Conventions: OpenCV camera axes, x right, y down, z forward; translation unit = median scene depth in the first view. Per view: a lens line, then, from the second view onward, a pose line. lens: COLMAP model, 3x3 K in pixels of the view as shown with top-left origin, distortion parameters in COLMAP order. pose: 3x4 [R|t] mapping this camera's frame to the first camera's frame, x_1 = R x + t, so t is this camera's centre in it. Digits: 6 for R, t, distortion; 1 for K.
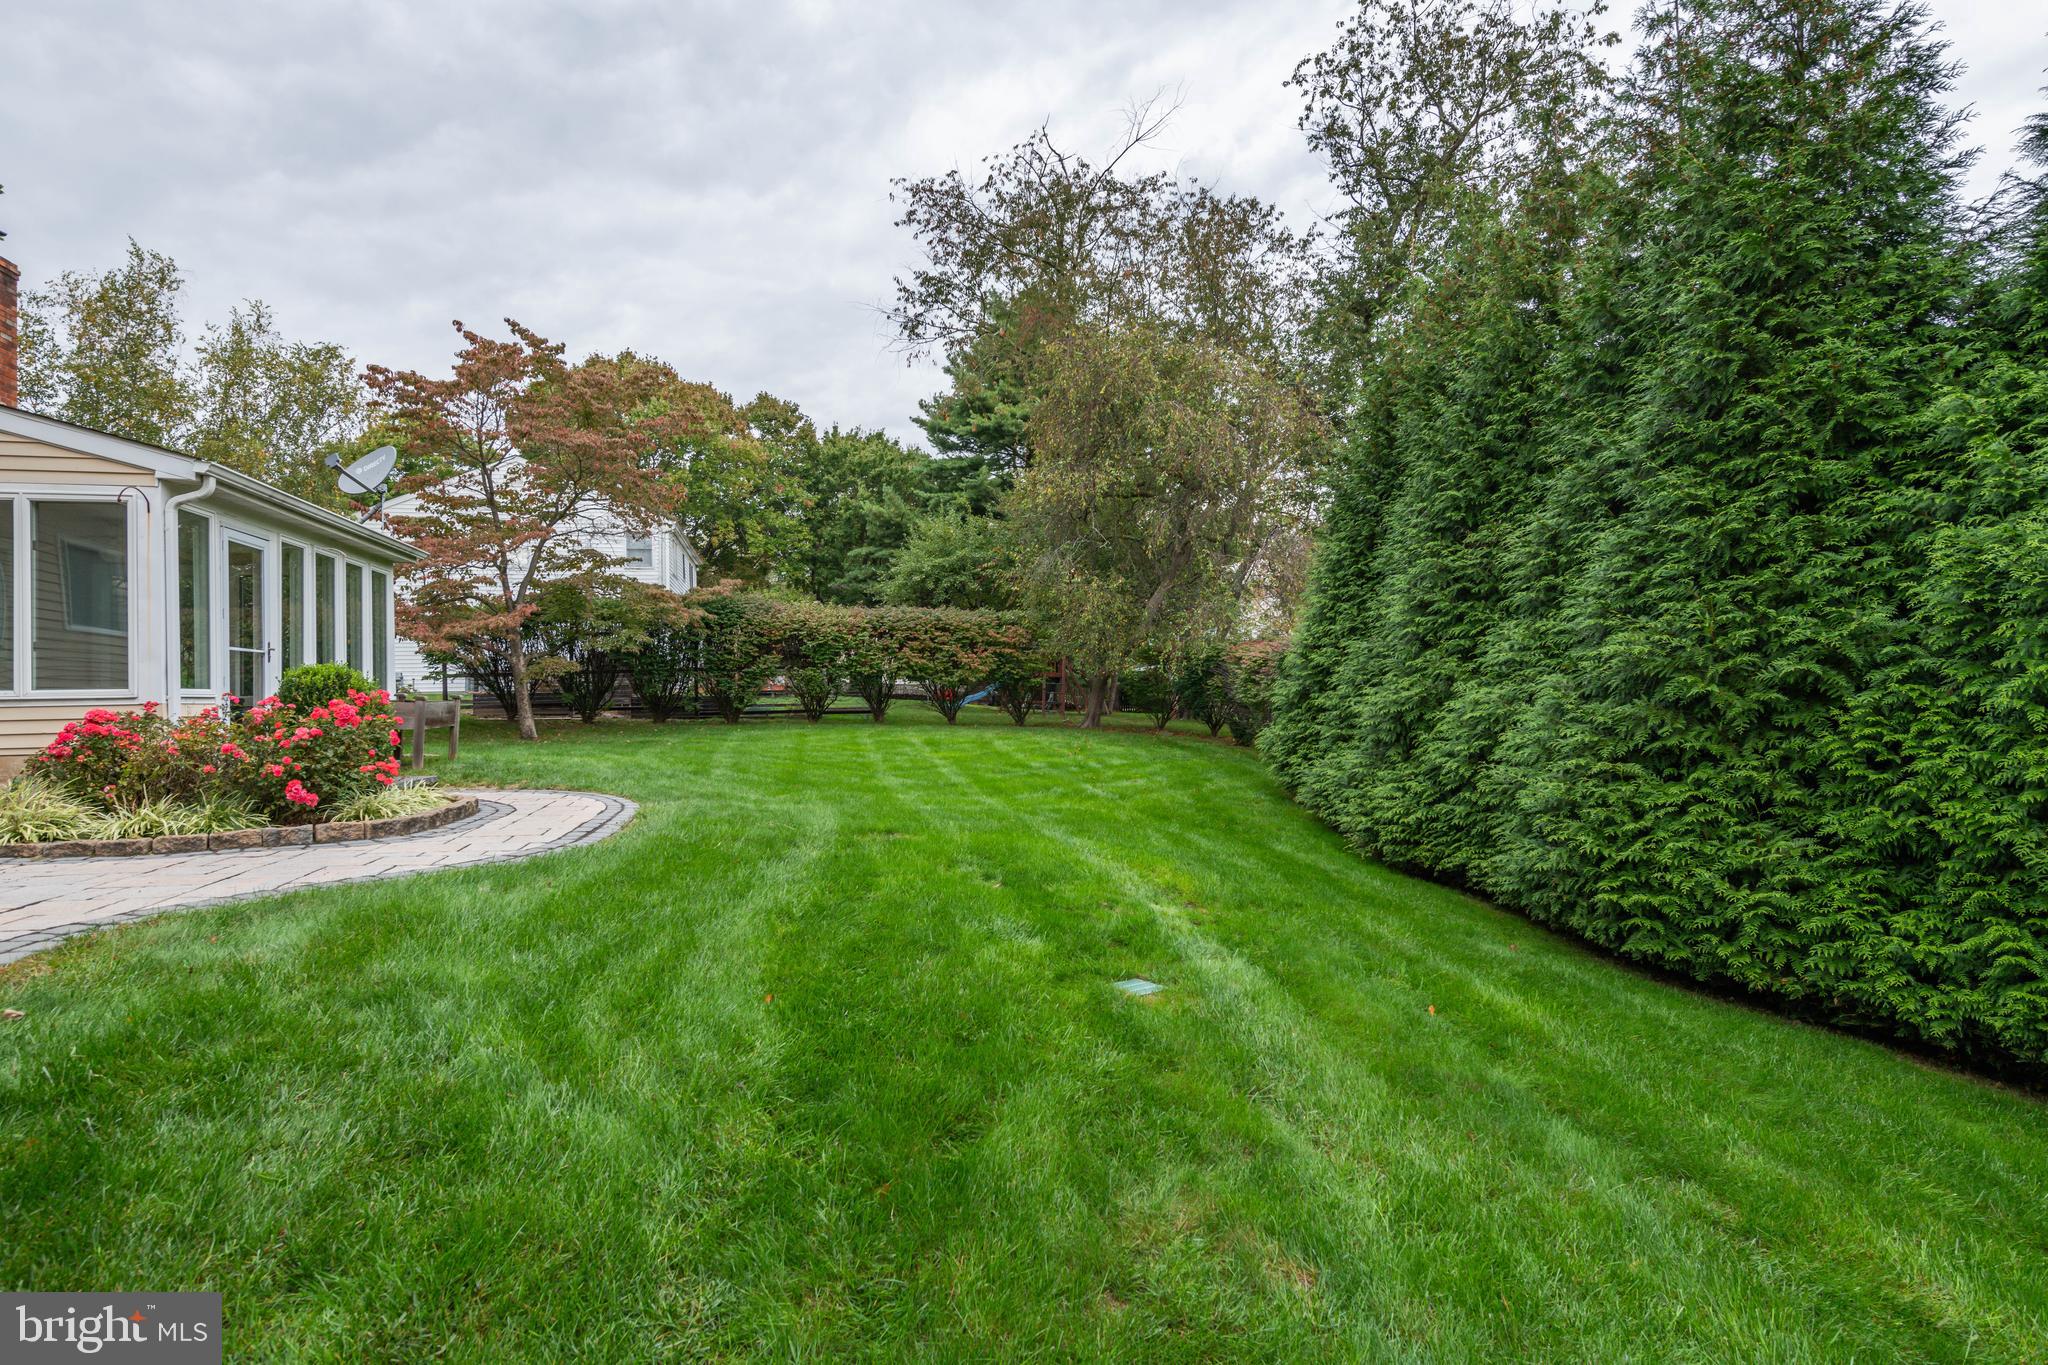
lens RADIAL K [[1061.9, 0, 1024.0], [0, 1061.9, 682.5], [0, 0, 1]] dist [0.035714, 0.000319]
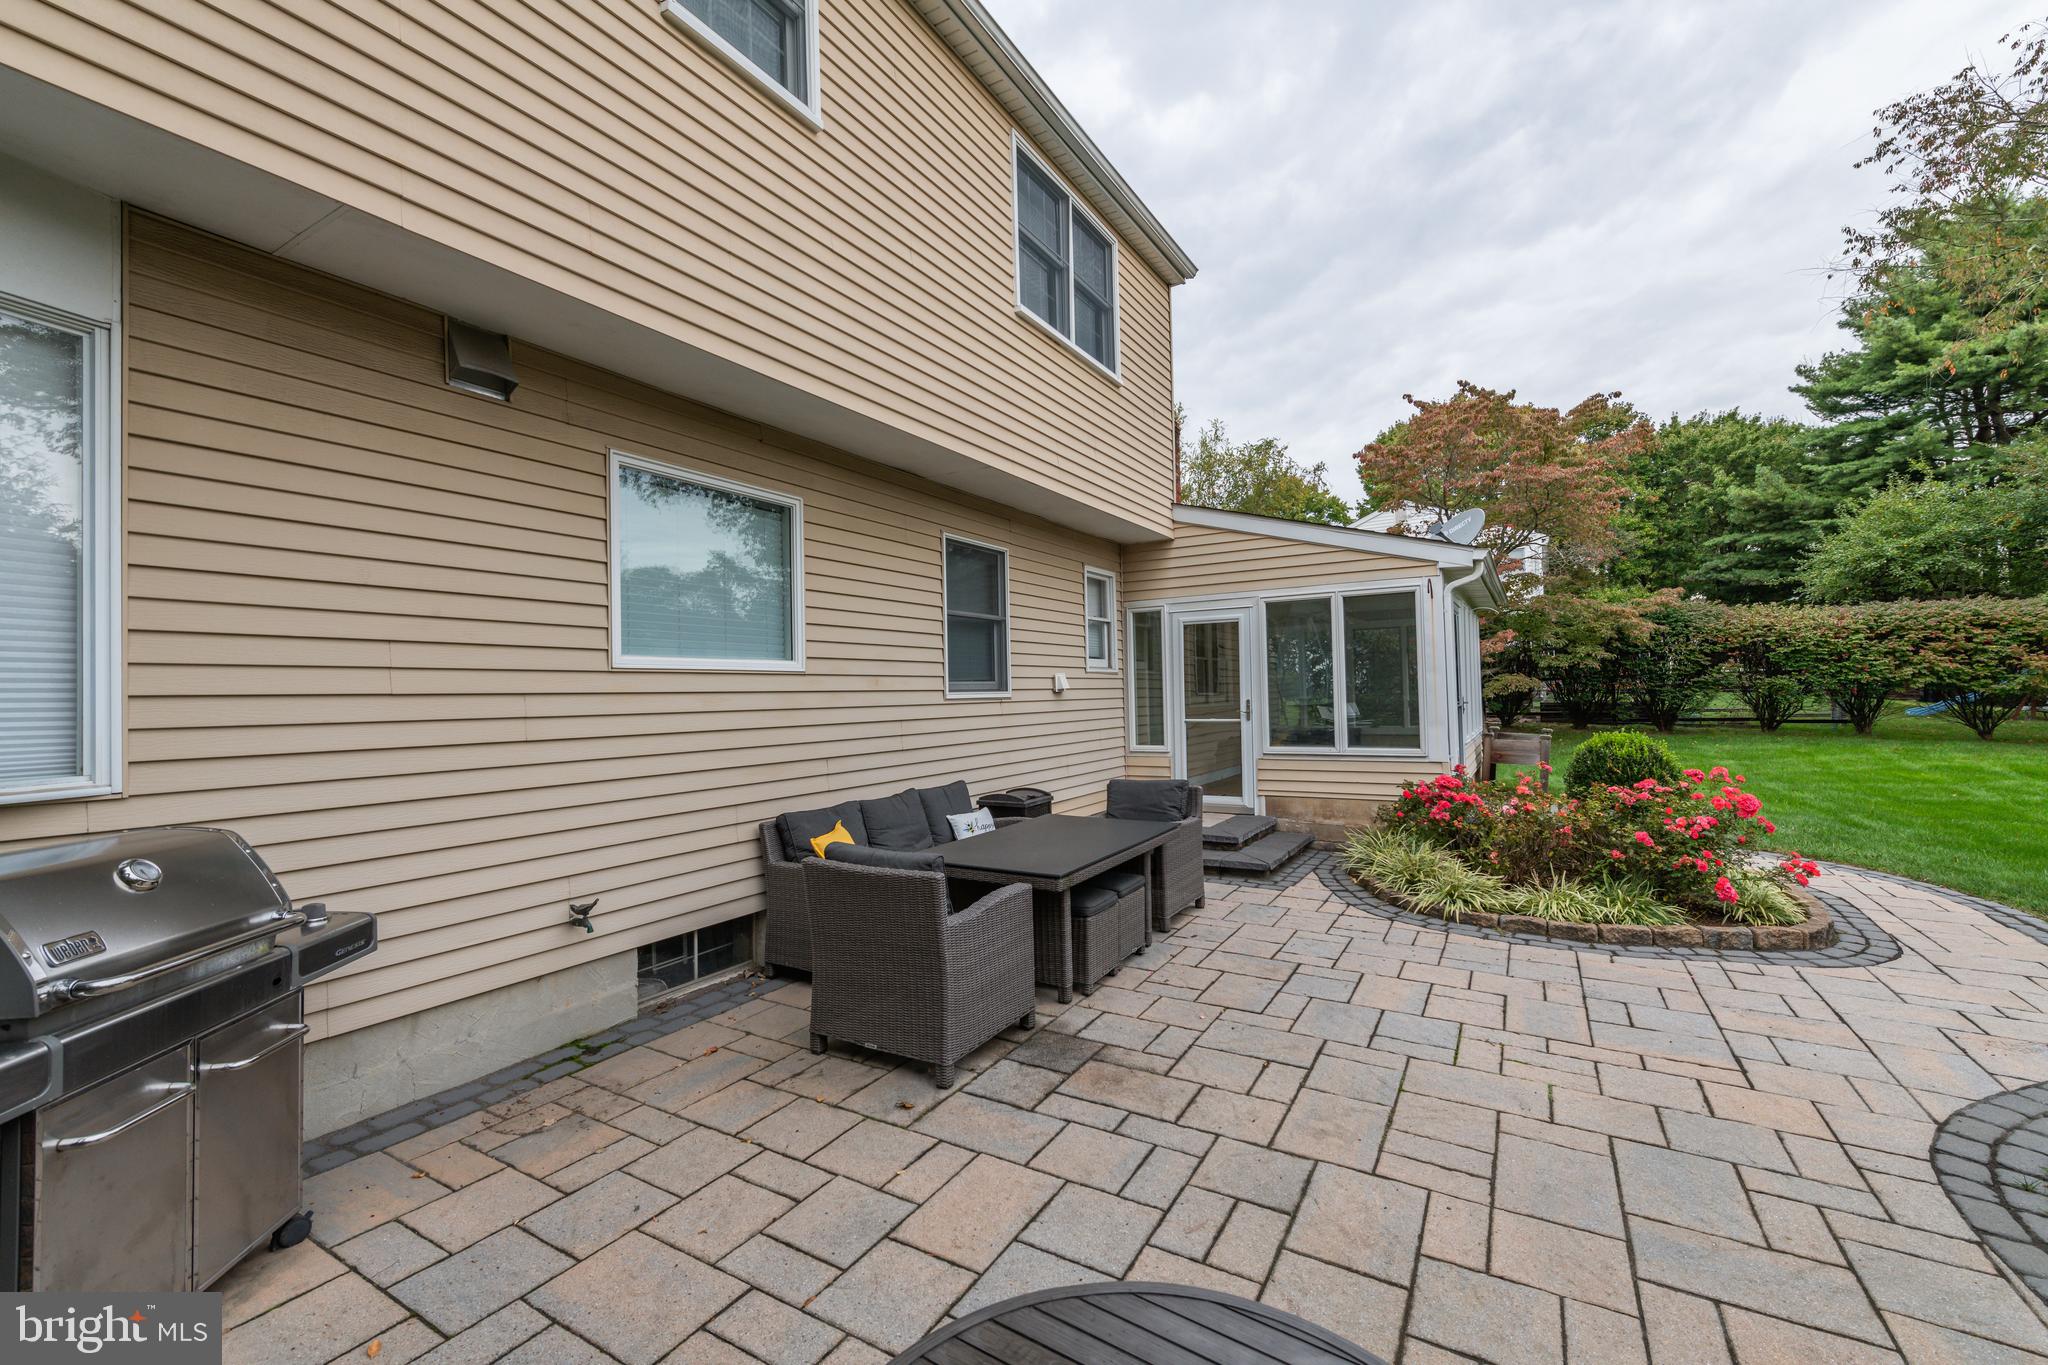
lens RADIAL K [[849.9, 0, 1024.0], [0, 849.9, 682.5], [0, 0, 1]] dist [0.002326, 0.000500]
pose [[0.726261, -0.010161, -0.687343, -0.112967], [0.021288, 0.999744, 0.007715, -0.018674], [0.687089, -0.020236, 0.726292, 0.006937]]
